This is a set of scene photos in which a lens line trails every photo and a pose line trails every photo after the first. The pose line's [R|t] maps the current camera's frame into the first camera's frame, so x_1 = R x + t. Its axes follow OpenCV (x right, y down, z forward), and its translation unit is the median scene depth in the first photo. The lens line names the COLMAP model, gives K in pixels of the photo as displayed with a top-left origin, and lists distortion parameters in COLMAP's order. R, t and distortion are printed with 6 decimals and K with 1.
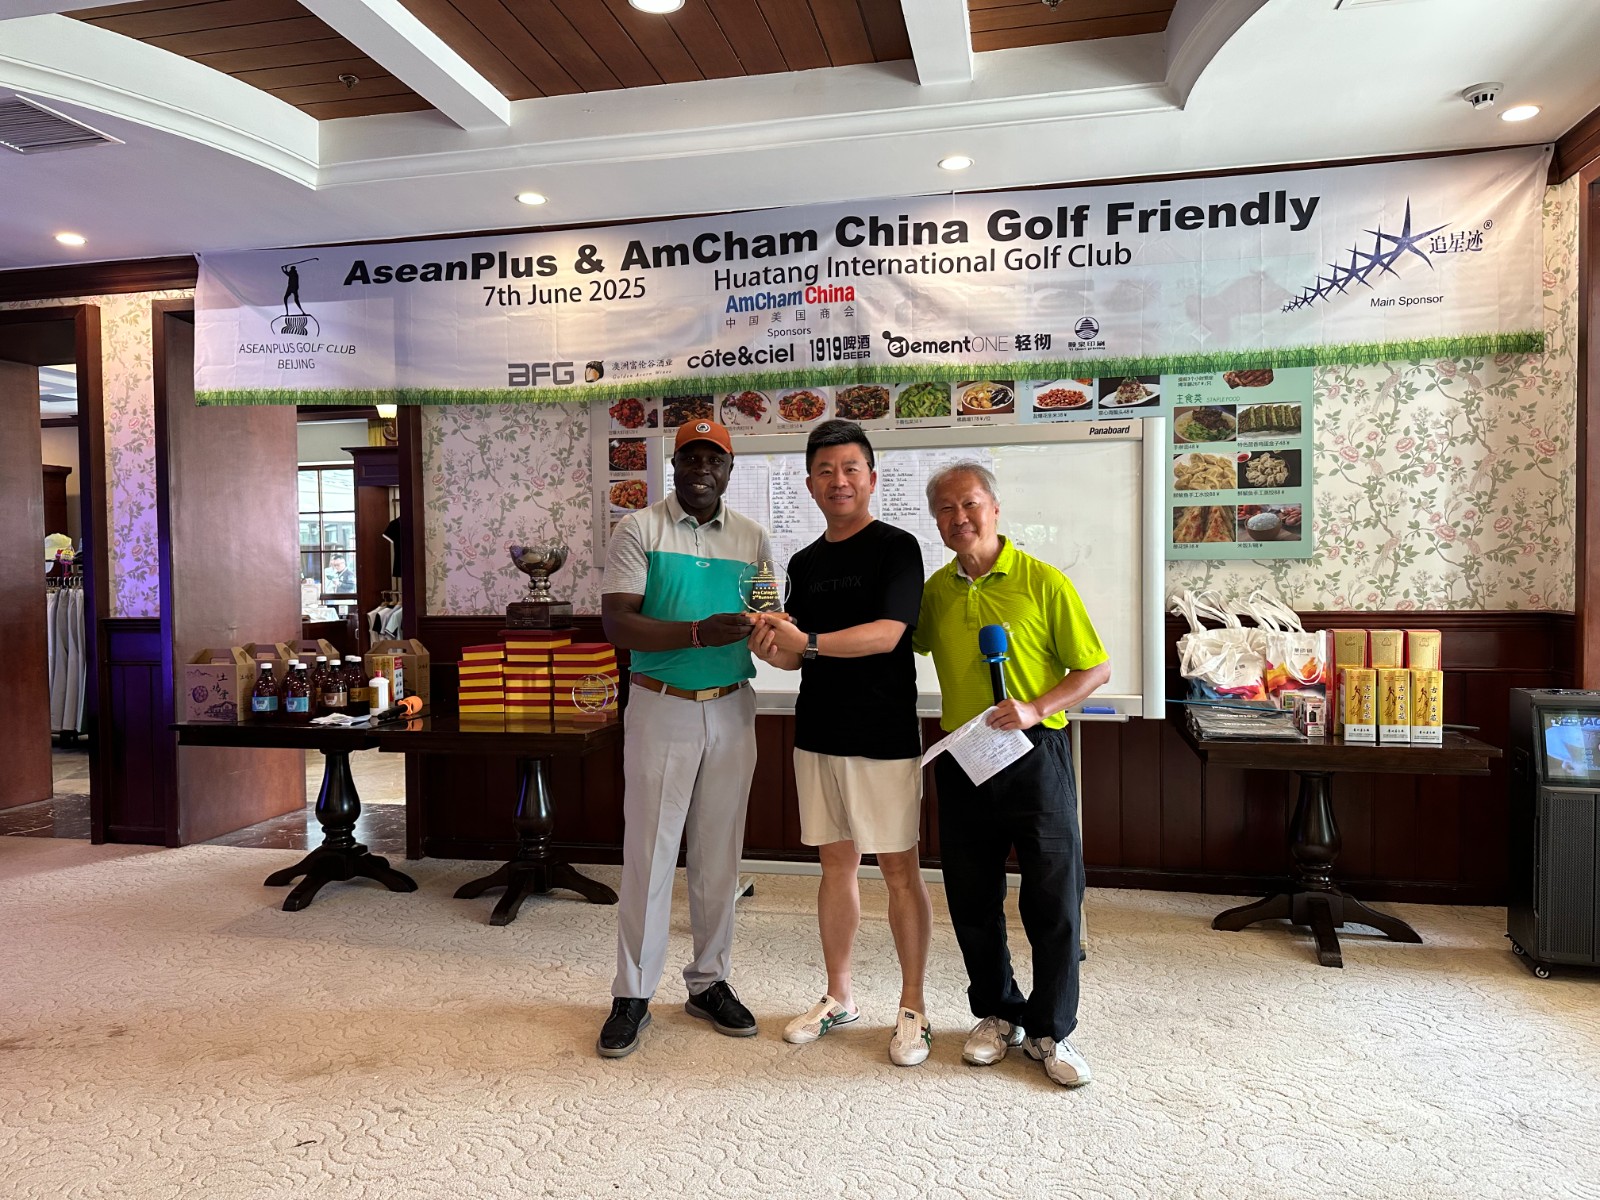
lens RADIAL K [[1131.8, 0, 797.2], [0, 1131.8, 609.3], [0, 0, 1]] dist [0.040239, -0.058008]
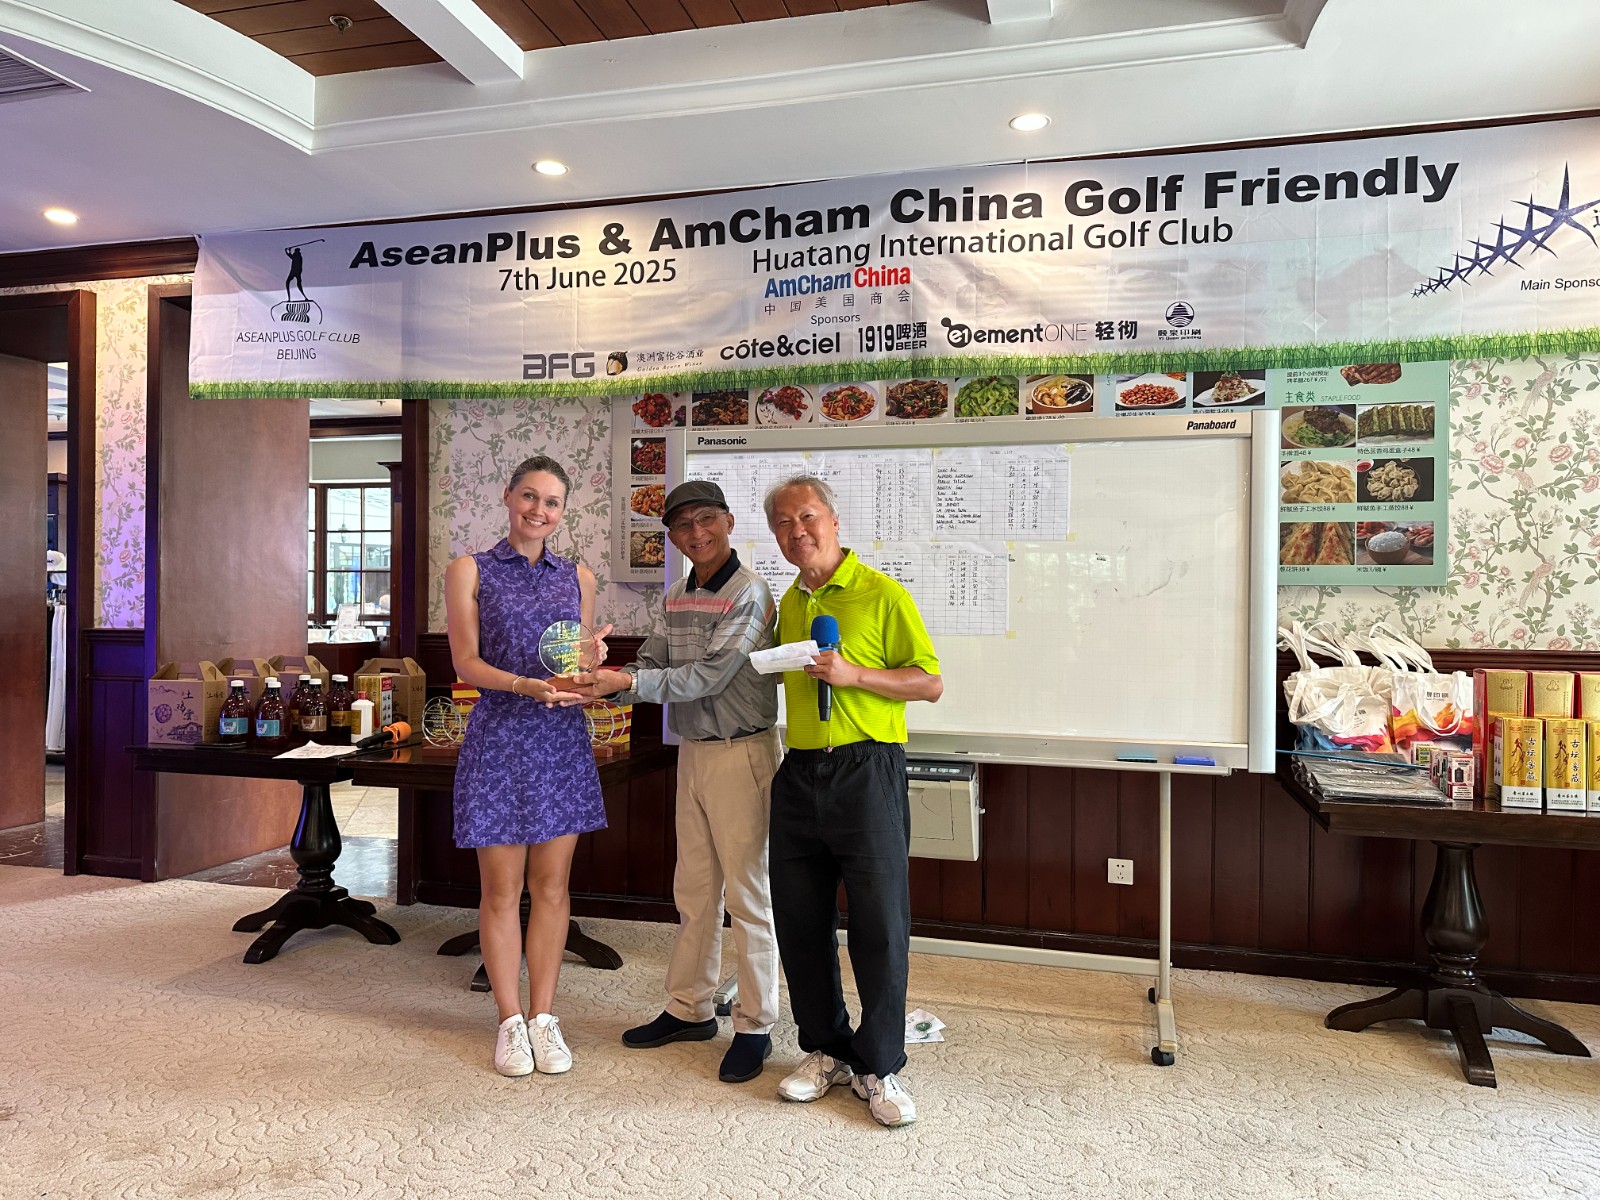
lens RADIAL K [[1131.8, 0, 803.6], [0, 1131.8, 611.5], [0, 0, 1]] dist [0.040239, -0.058008]
pose [[0.998730, 0.021456, -0.045588, 0.013994], [-0.022783, 0.999326, -0.028783, 0.009041], [0.044940, 0.029785, 0.998546, 0.130323]]
